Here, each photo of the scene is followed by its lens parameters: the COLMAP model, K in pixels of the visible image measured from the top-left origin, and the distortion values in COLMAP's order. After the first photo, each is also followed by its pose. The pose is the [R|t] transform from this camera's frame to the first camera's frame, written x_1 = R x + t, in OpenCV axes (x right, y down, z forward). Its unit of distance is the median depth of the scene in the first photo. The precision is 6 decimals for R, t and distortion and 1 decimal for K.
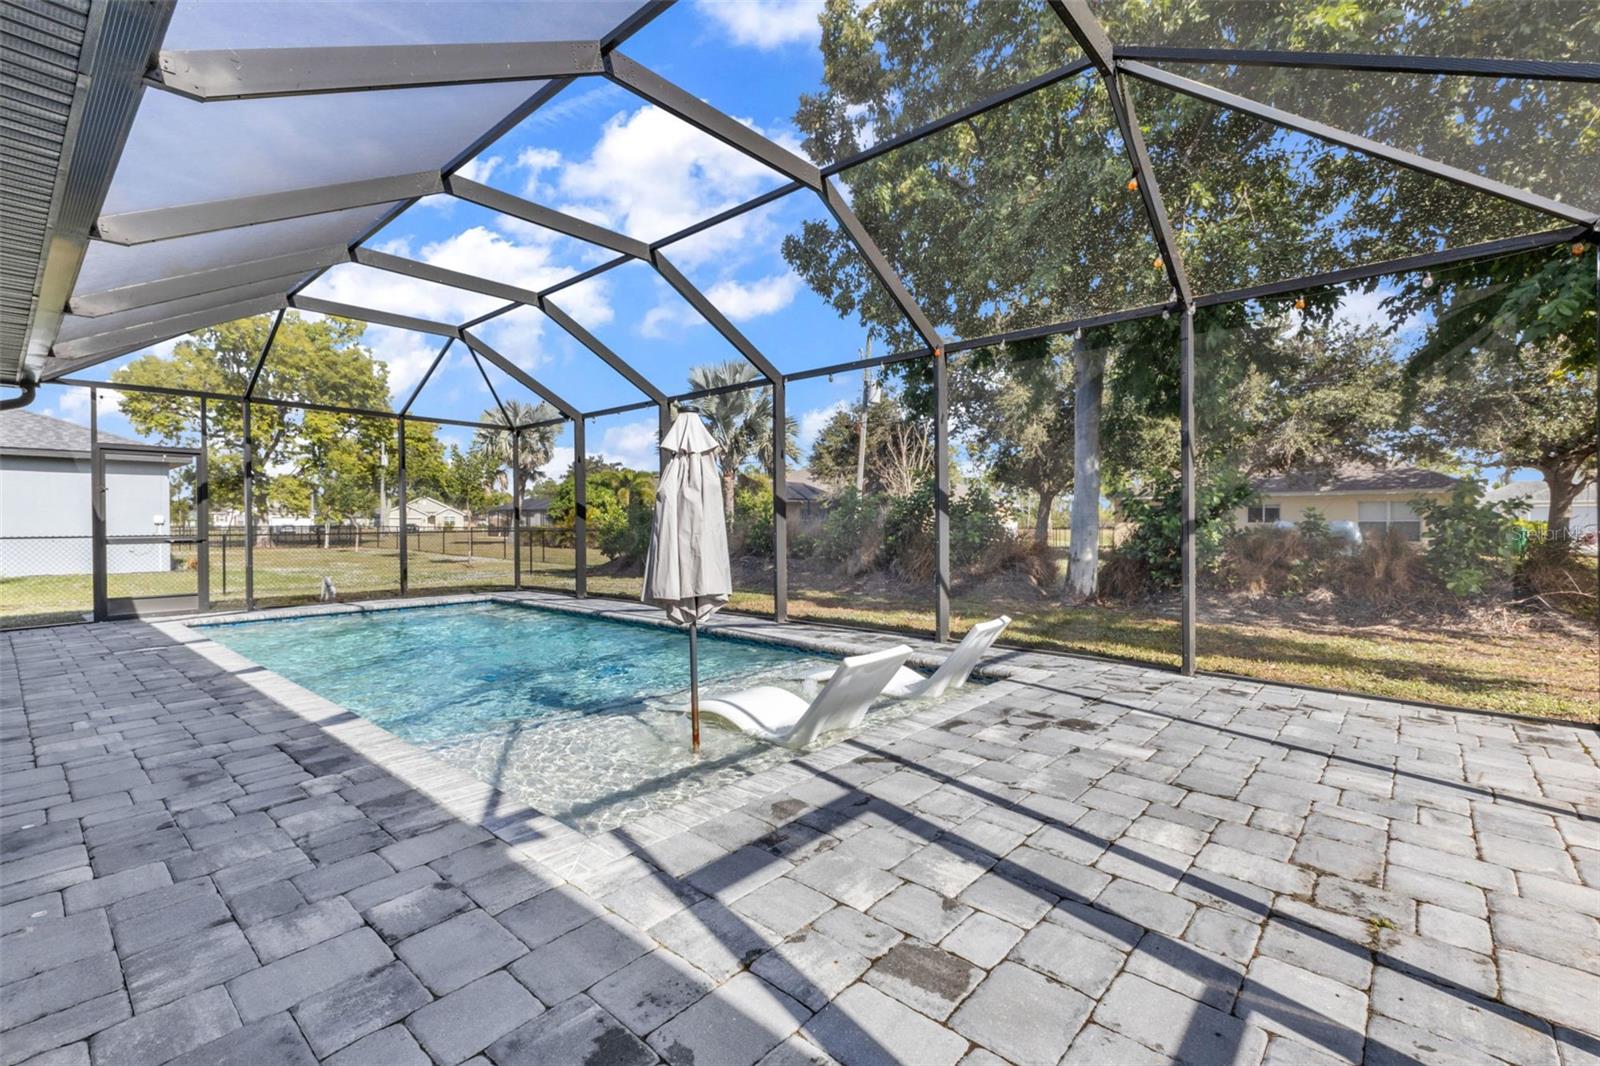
lens RADIAL K [[700.1, 0, 811.3], [0, 700.1, 530.3], [0, 0, 1]] dist [0.016952, -0.005639]
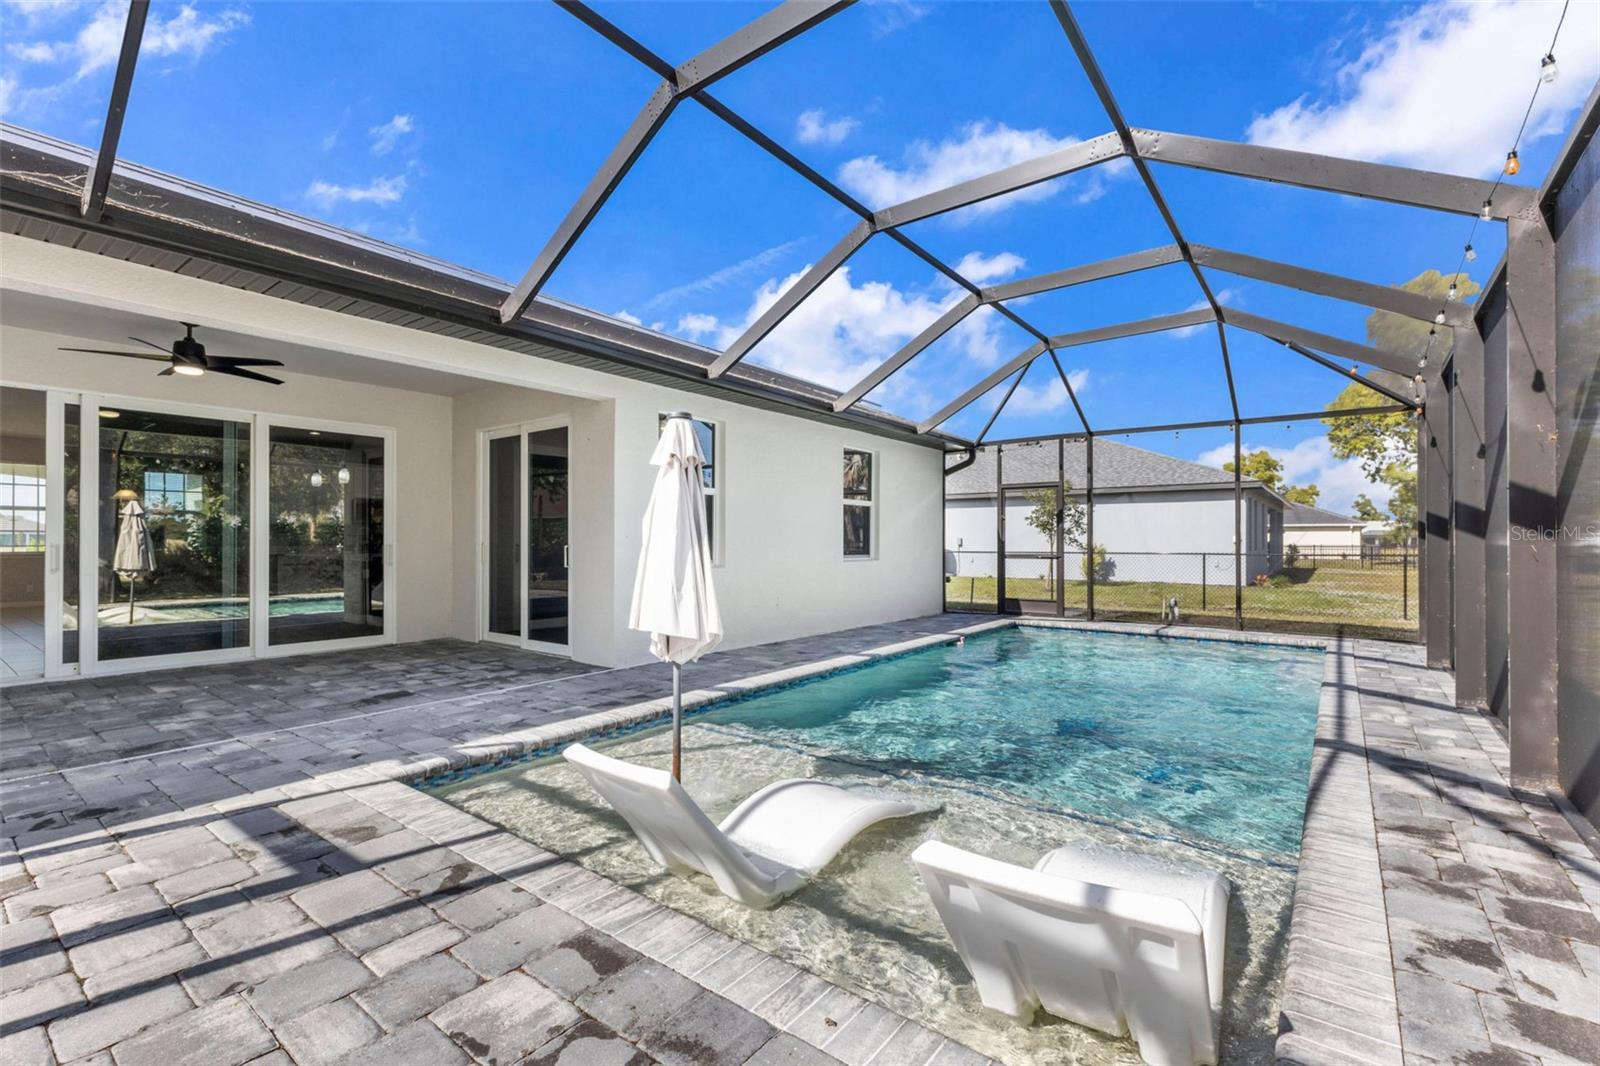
lens RADIAL K [[700.1, 0, 801.3], [0, 700.1, 540.0], [0, 0, 1]] dist [0.016952, -0.005639]
pose [[0.061708, 0.001401, -0.998093, 0.442055], [-0.013999, 0.999902, 0.000538, -0.013540], [0.997996, 0.013939, 0.061721, 0.687212]]
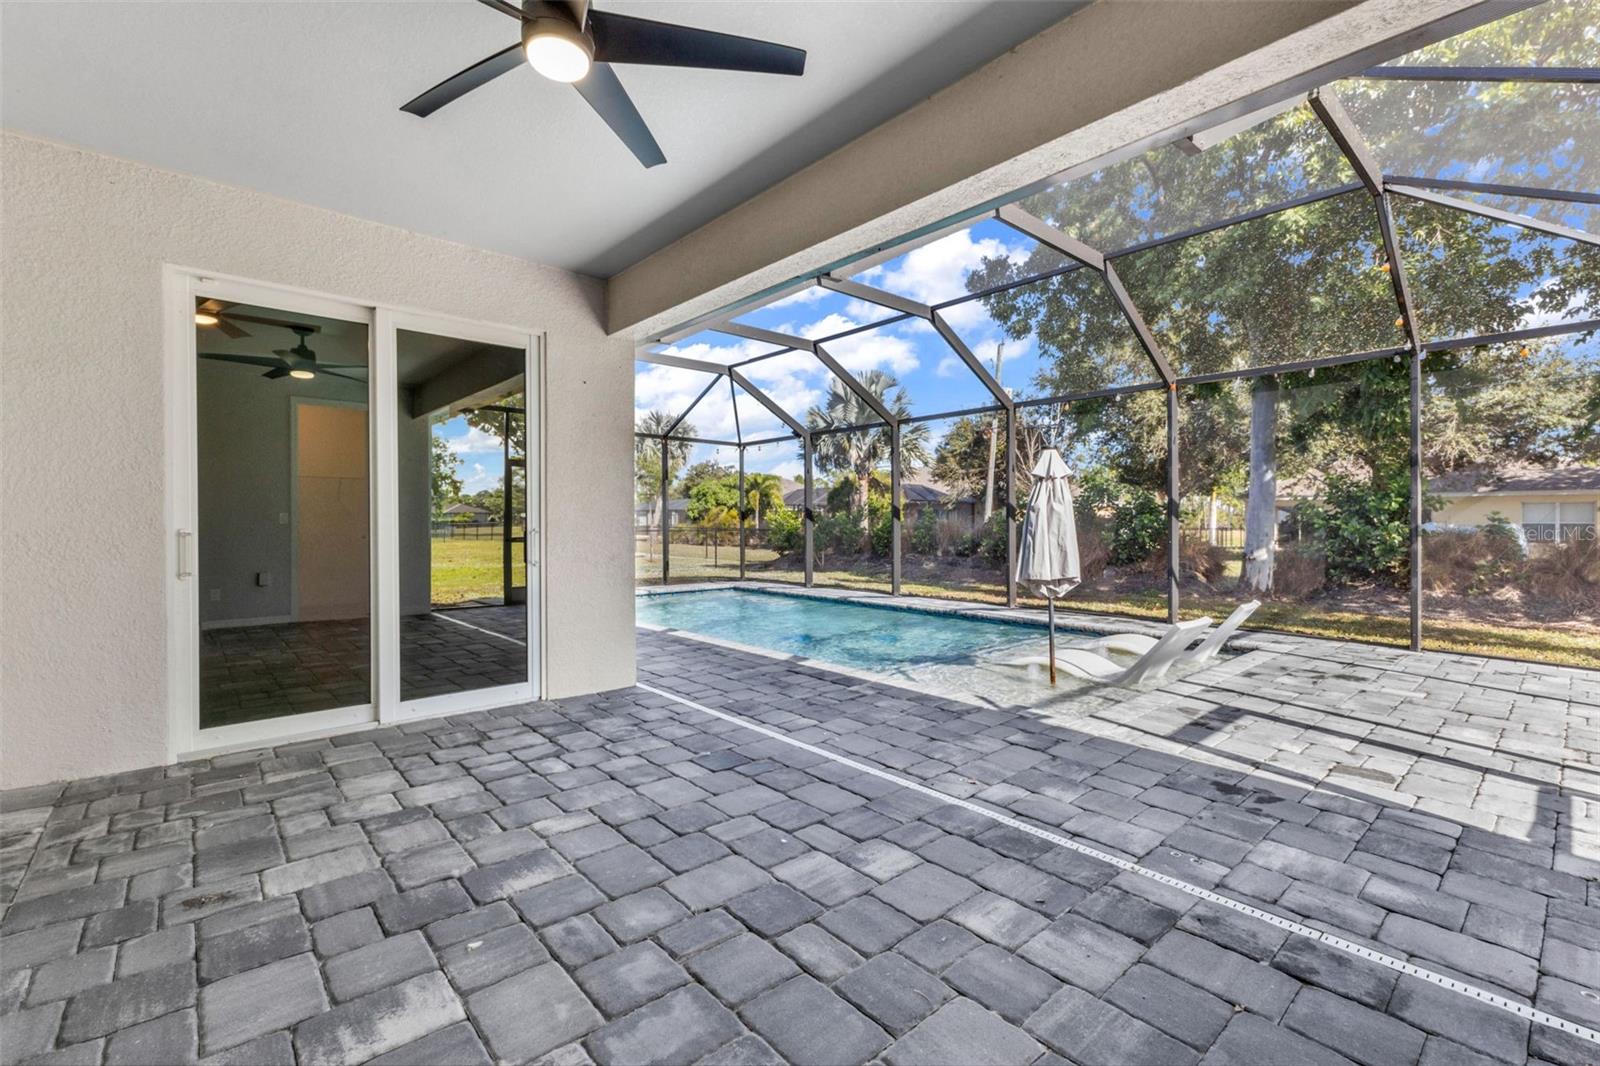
lens RADIAL K [[700.1, 0, 798.1], [0, 700.1, 529.5], [0, 0, 1]] dist [0.016952, -0.005639]
pose [[0.992315, 0.004158, -0.123671, -0.308724], [-0.004157, 0.999991, 0.000269, -0.002055], [0.123671, 0.000247, 0.992323, -0.290147]]
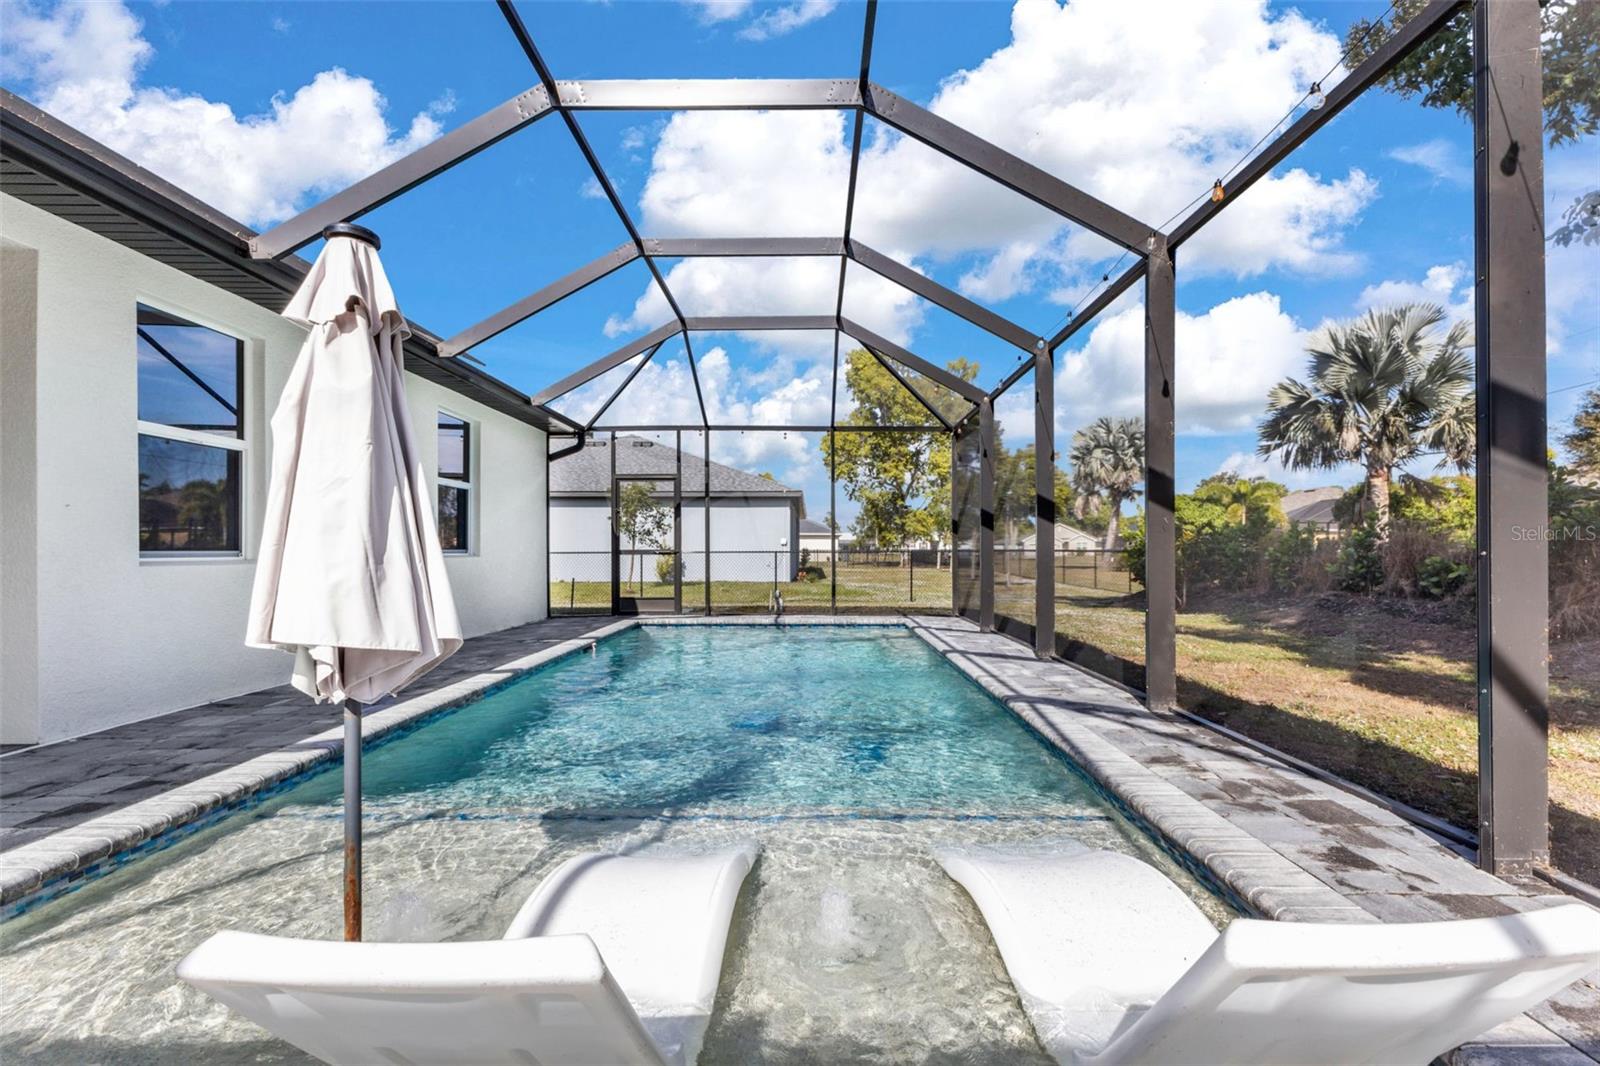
lens RADIAL K [[700.1, 0, 805.6], [0, 700.1, 551.1], [0, 0, 1]] dist [0.016952, -0.005639]
pose [[0.647974, 0.003185, -0.761656, 0.232986], [-0.009378, 0.999949, -0.003797, 0.020309], [0.761605, 0.009604, 0.647971, 0.579161]]
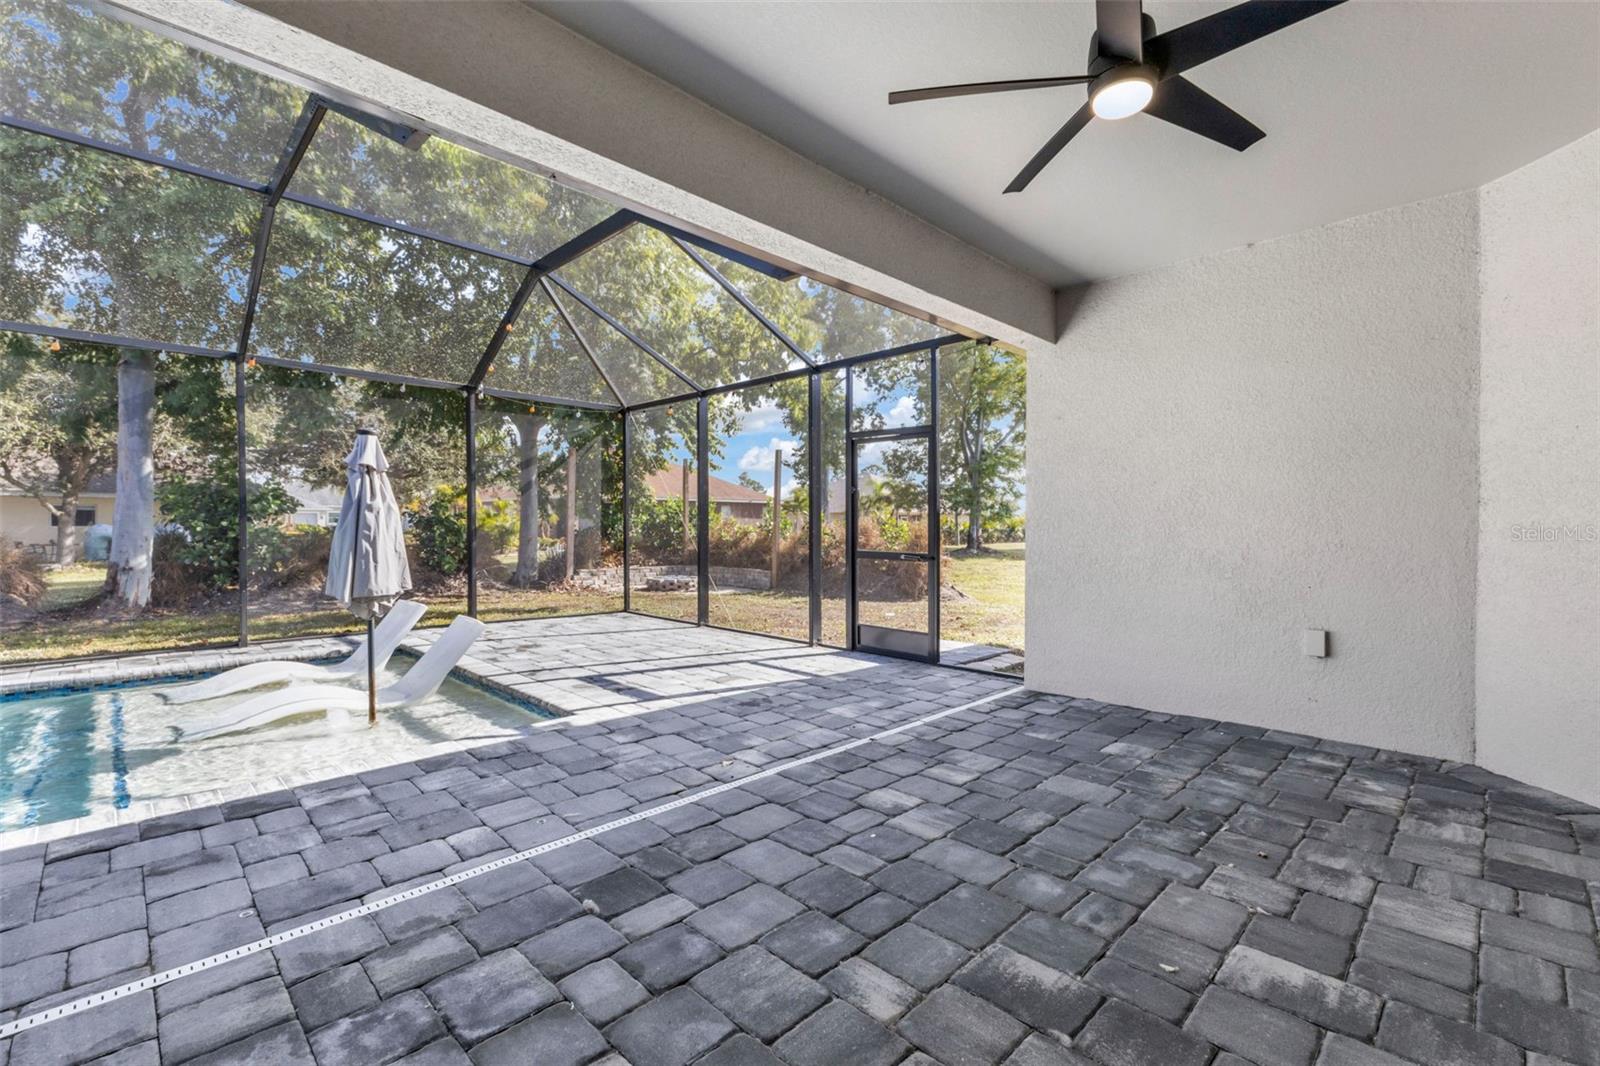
lens RADIAL K [[700.1, 0, 811.3], [0, 700.1, 523.3], [0, 0, 1]] dist [0.016952, -0.005639]
pose [[0.042119, 0.007259, 0.999086, -0.798576], [0.008145, 0.999938, -0.007609, -0.003565], [-0.999079, 0.008458, 0.042057, 0.142674]]
